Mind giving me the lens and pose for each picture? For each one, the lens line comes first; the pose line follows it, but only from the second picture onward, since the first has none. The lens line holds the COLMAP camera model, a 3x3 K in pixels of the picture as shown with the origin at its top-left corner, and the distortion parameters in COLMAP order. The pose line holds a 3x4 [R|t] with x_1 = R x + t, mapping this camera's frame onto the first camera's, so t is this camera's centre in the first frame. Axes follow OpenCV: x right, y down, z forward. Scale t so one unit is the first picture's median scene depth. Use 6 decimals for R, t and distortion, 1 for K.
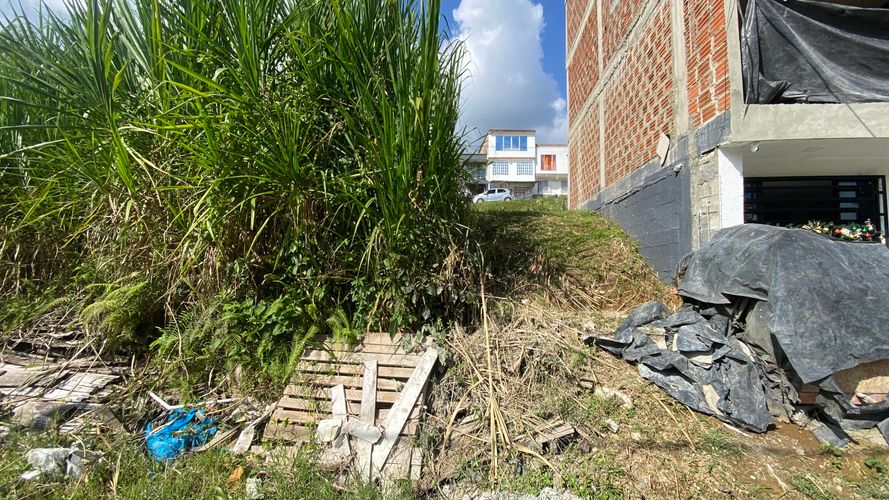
lens RADIAL K [[363.0, 0, 440.2], [0, 363.0, 251.1], [0, 0, 1]] dist [0.017319, -0.019369]
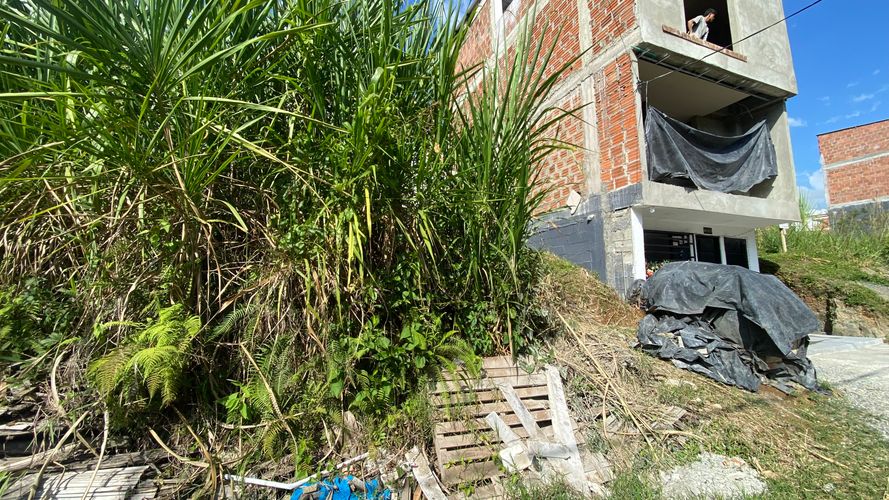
lens RADIAL K [[363.0, 0, 440.2], [0, 363.0, 251.1], [0, 0, 1]] dist [0.017319, -0.019369]
pose [[0.876225, 0.042782, 0.479999, -0.595159], [-0.004765, 0.996772, -0.080143, 0.008465], [-0.481878, 0.067936, 0.873601, 0.120320]]
